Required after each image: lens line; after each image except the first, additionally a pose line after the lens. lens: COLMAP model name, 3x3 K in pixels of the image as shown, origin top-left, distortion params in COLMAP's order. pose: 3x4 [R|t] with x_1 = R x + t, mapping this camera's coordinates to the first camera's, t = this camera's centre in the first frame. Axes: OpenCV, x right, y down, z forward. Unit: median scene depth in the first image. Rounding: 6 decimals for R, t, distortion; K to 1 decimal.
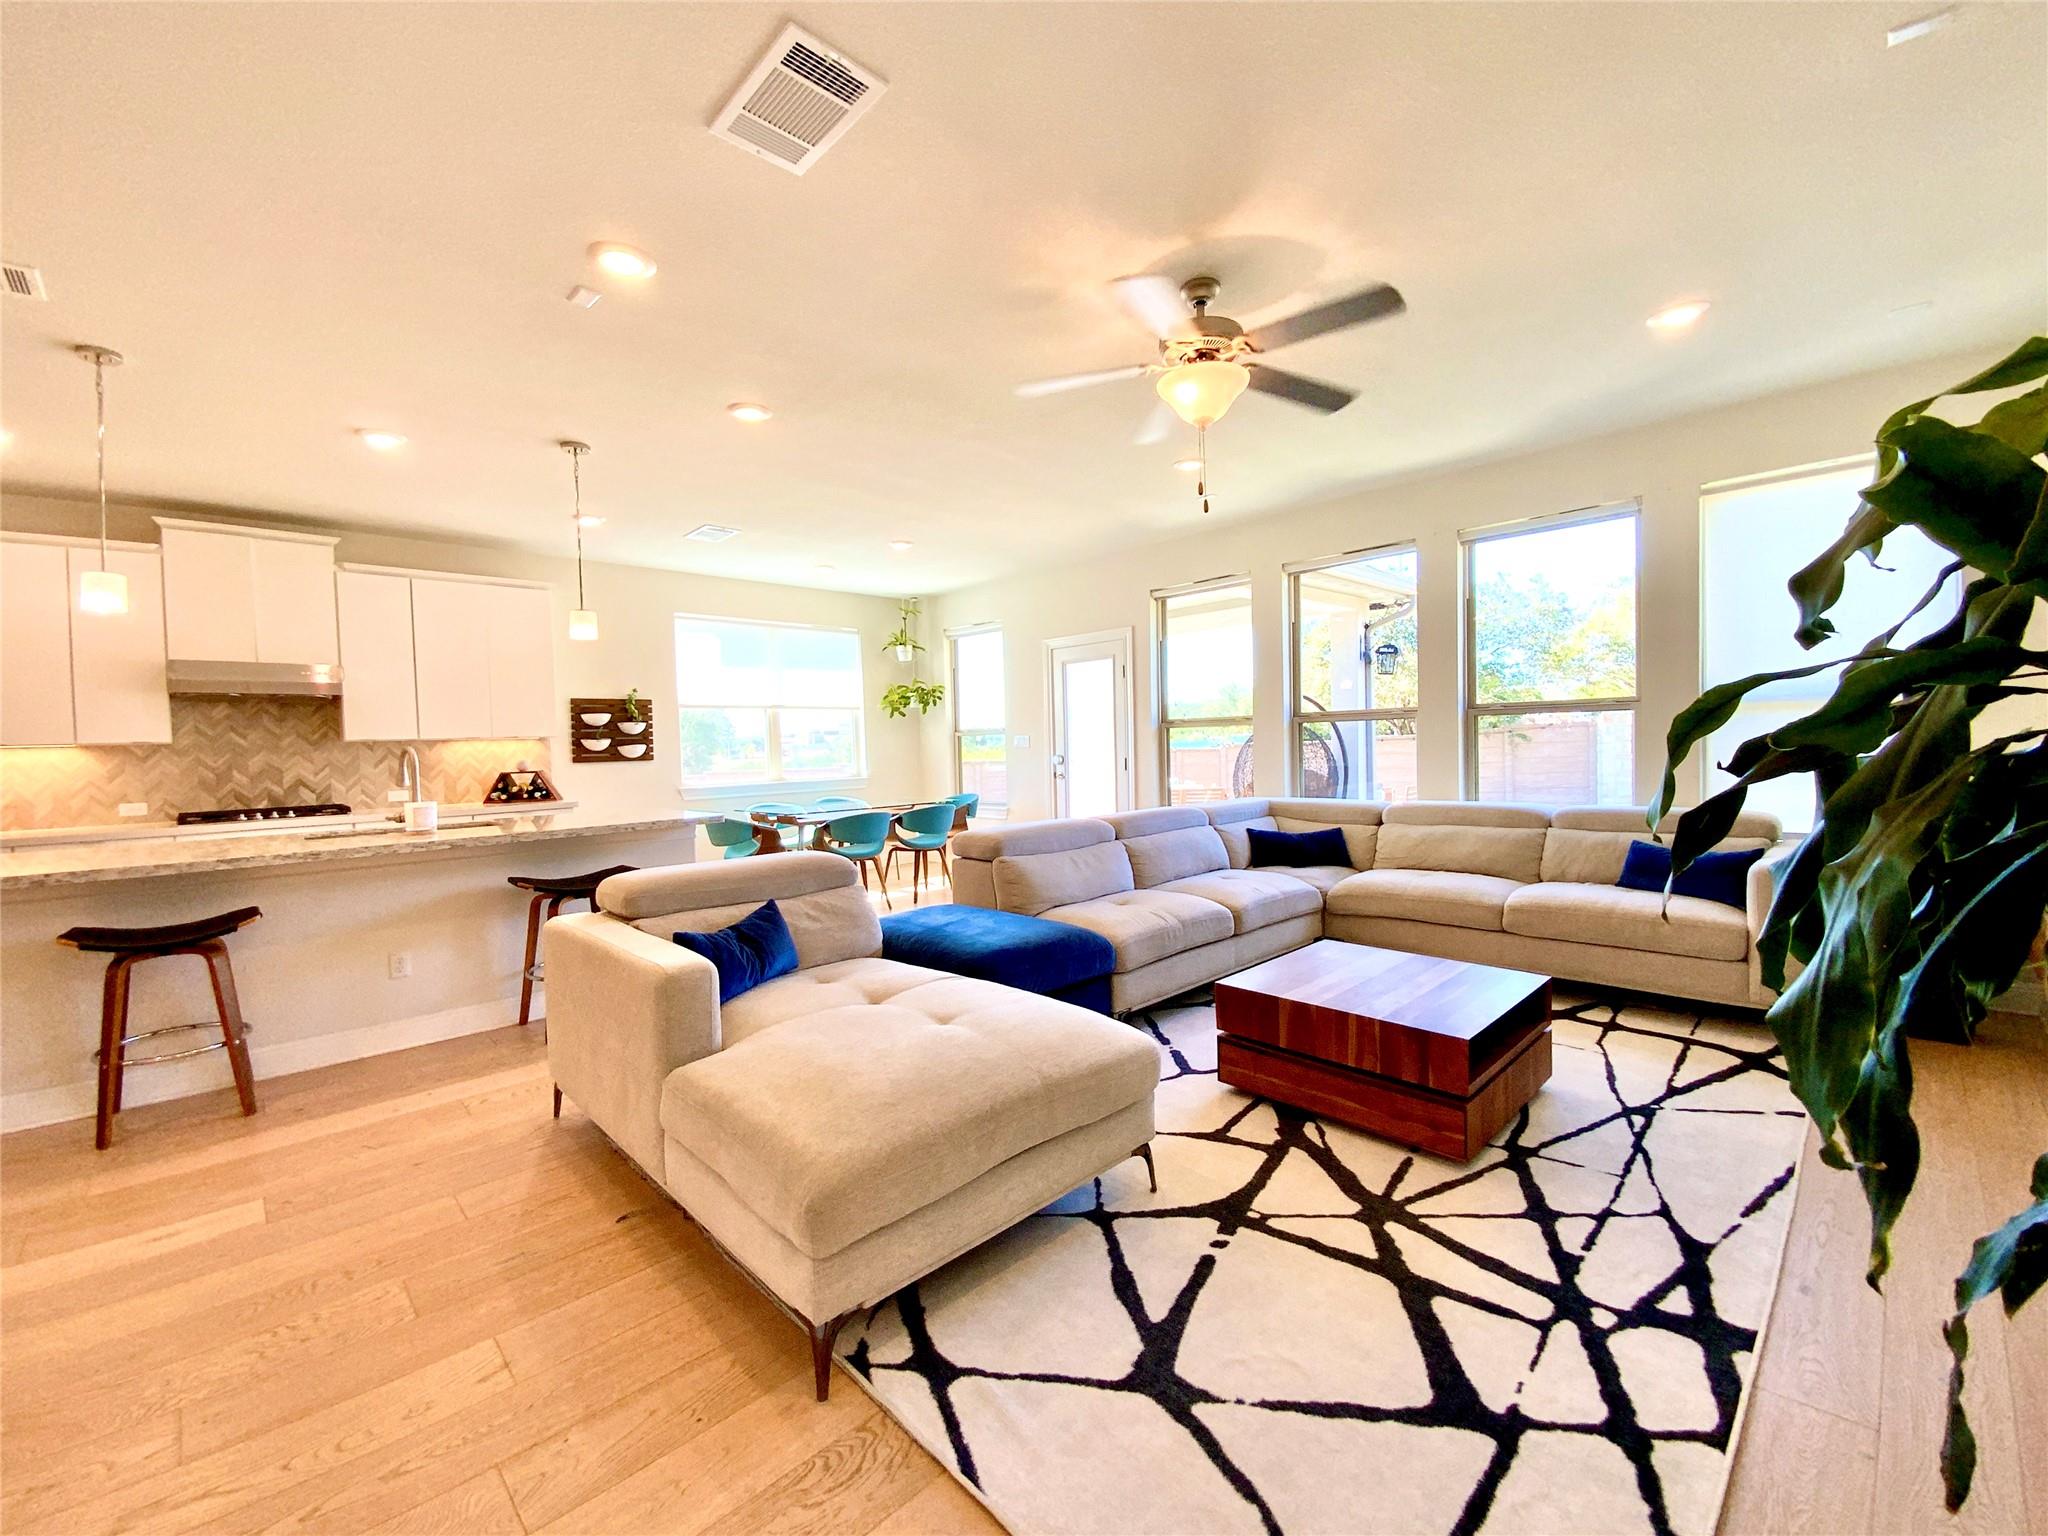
lens RADIAL K [[832.5, 0, 1024.0], [0, 832.5, 768.0], [0, 0, 1]] dist [0.026810, -0.020069]
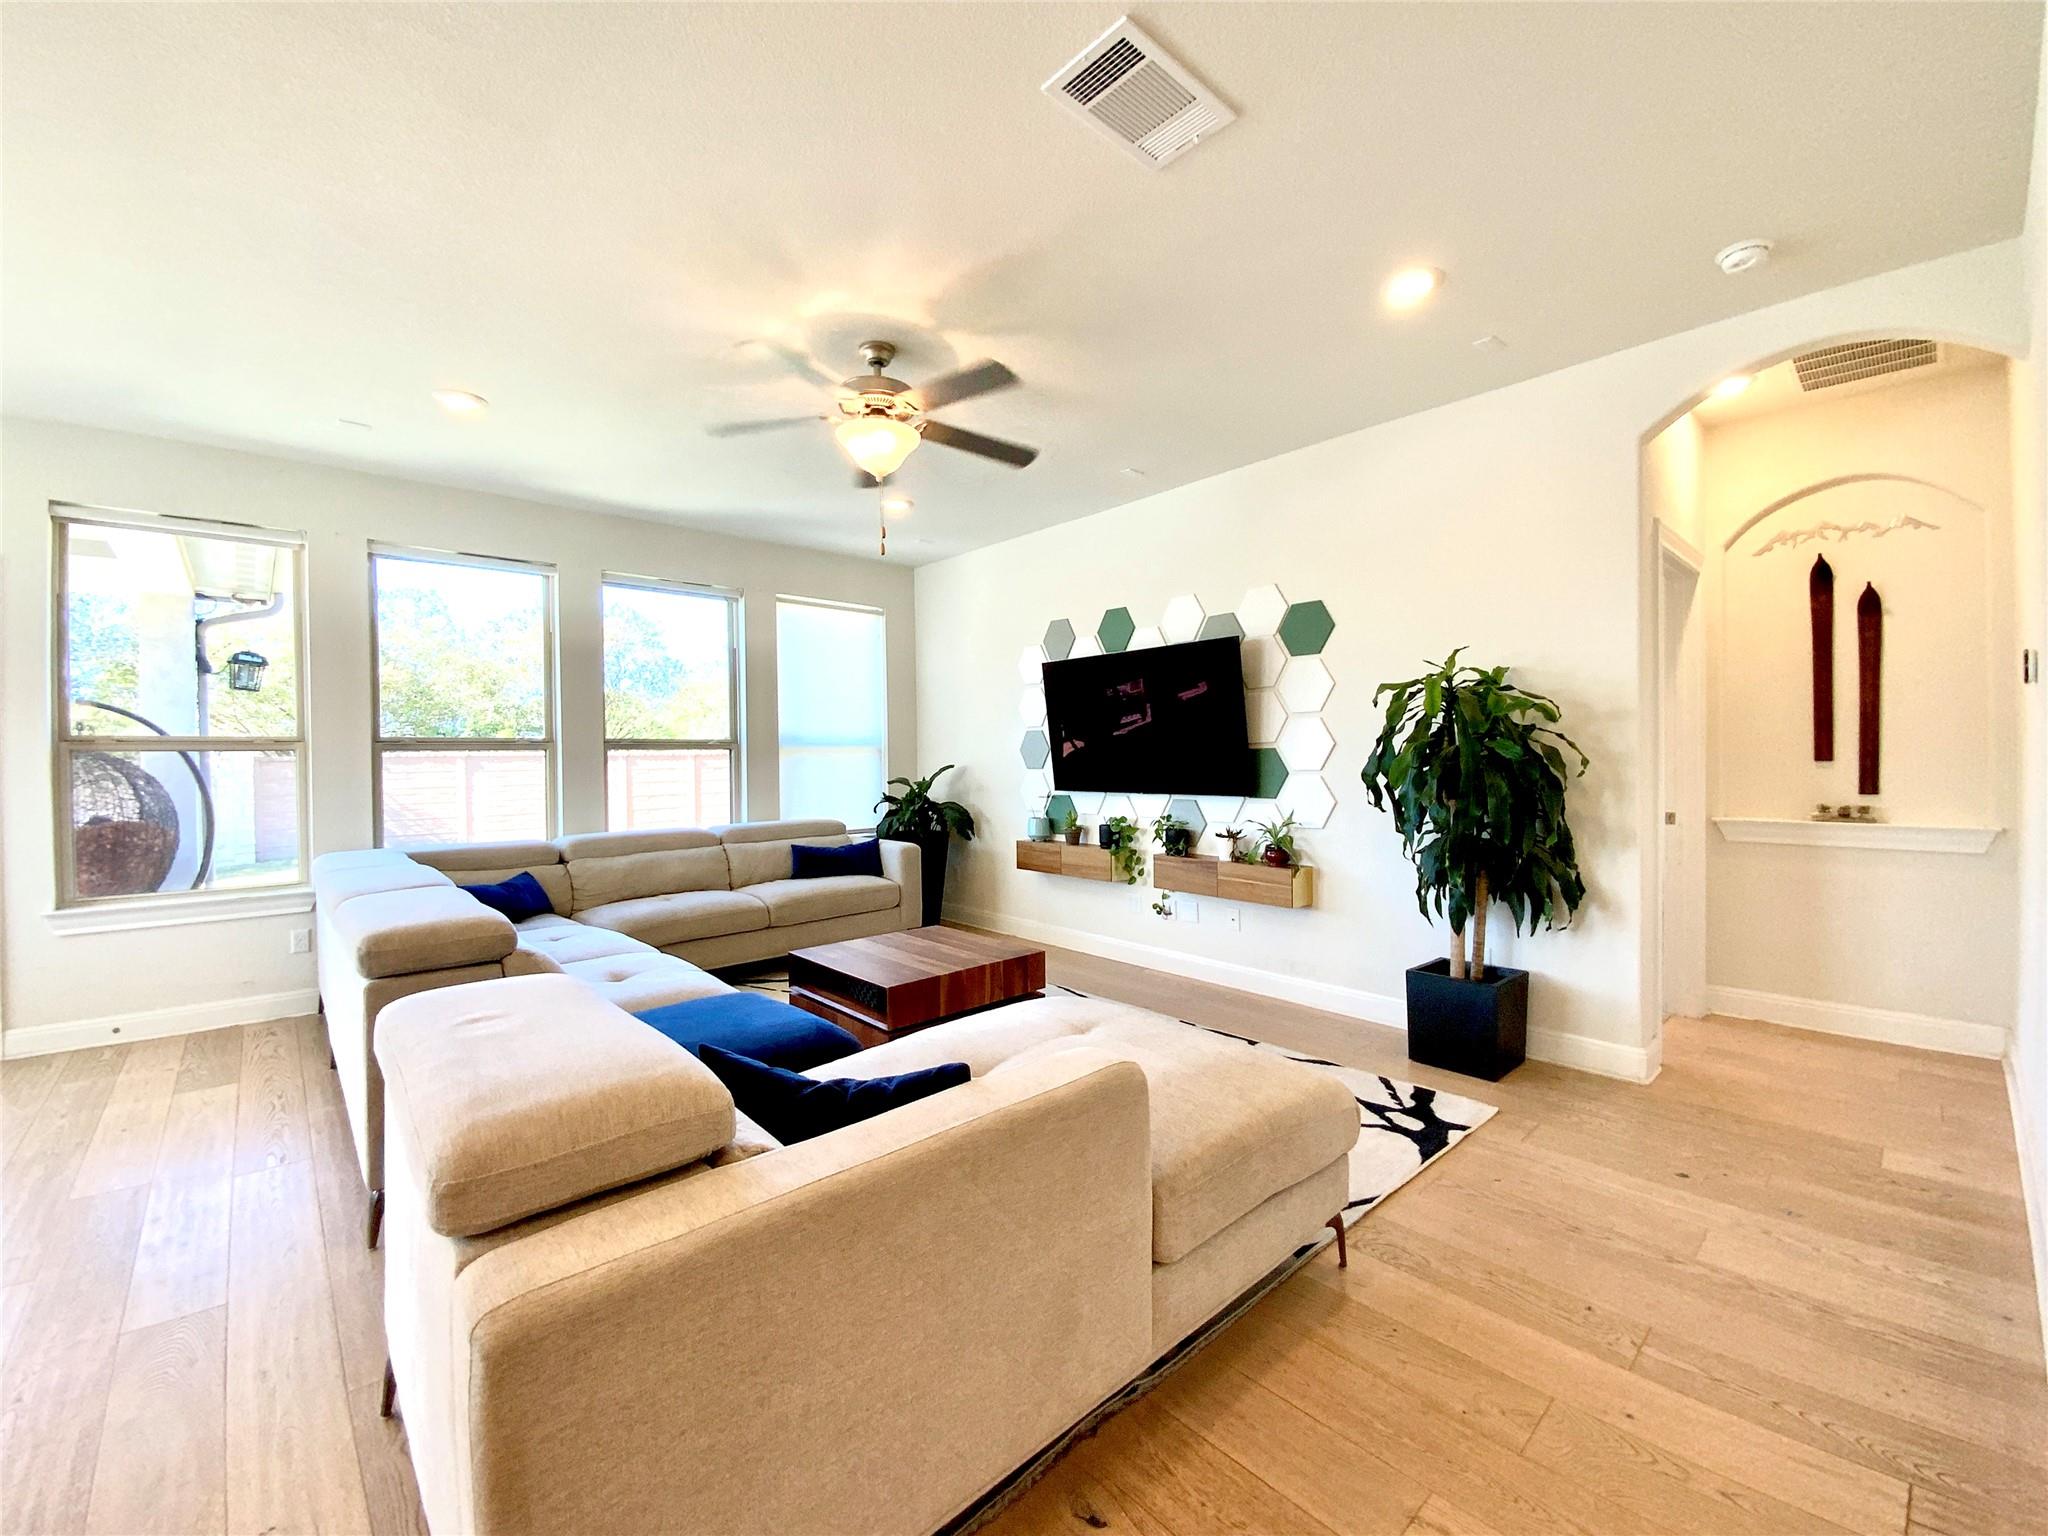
lens RADIAL K [[827.6, 0, 1031.2], [0, 827.6, 767.8], [0, 0, 1]] dist [0.020802, -0.019583]
pose [[0.018584, 0.014040, 0.999729, -0.464054], [0.043607, 0.998939, -0.014839, -0.000938], [-0.998876, 0.043871, 0.017952, 0.433760]]
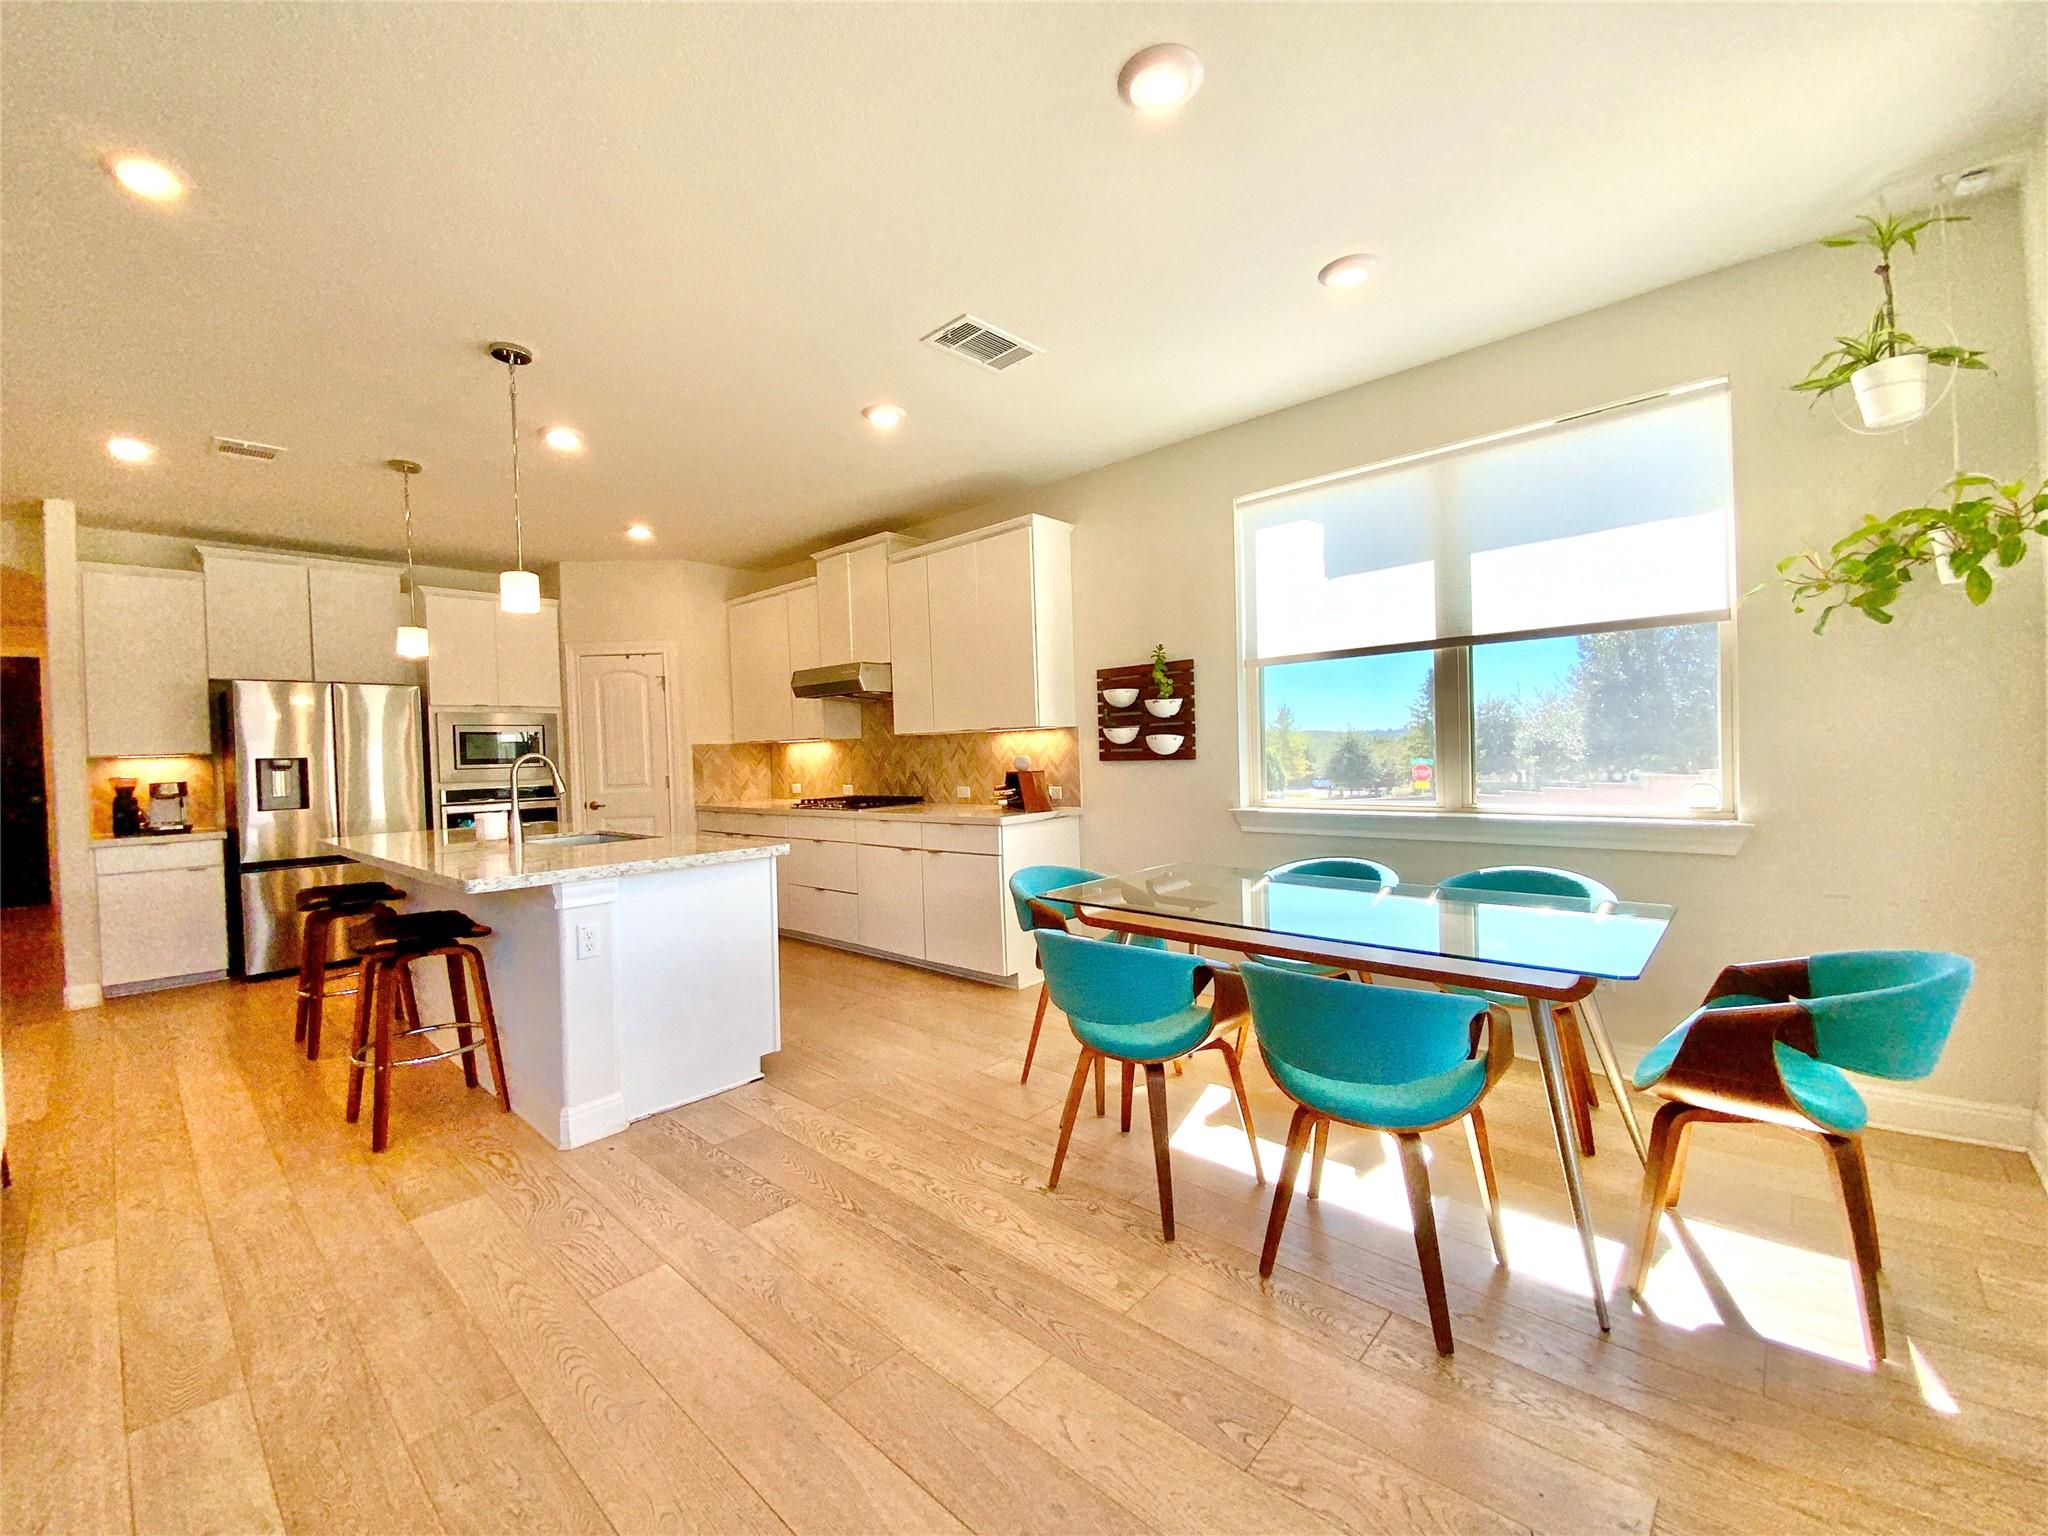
lens RADIAL K [[827.6, 0, 1031.2], [0, 827.6, 767.8], [0, 0, 1]] dist [0.020802, -0.019583]
pose [[0.067941, 0.046098, -0.996624, 0.190434], [-0.003706, 0.998937, 0.045953, -0.039625], [0.997682, 0.000571, 0.068039, 1.103476]]
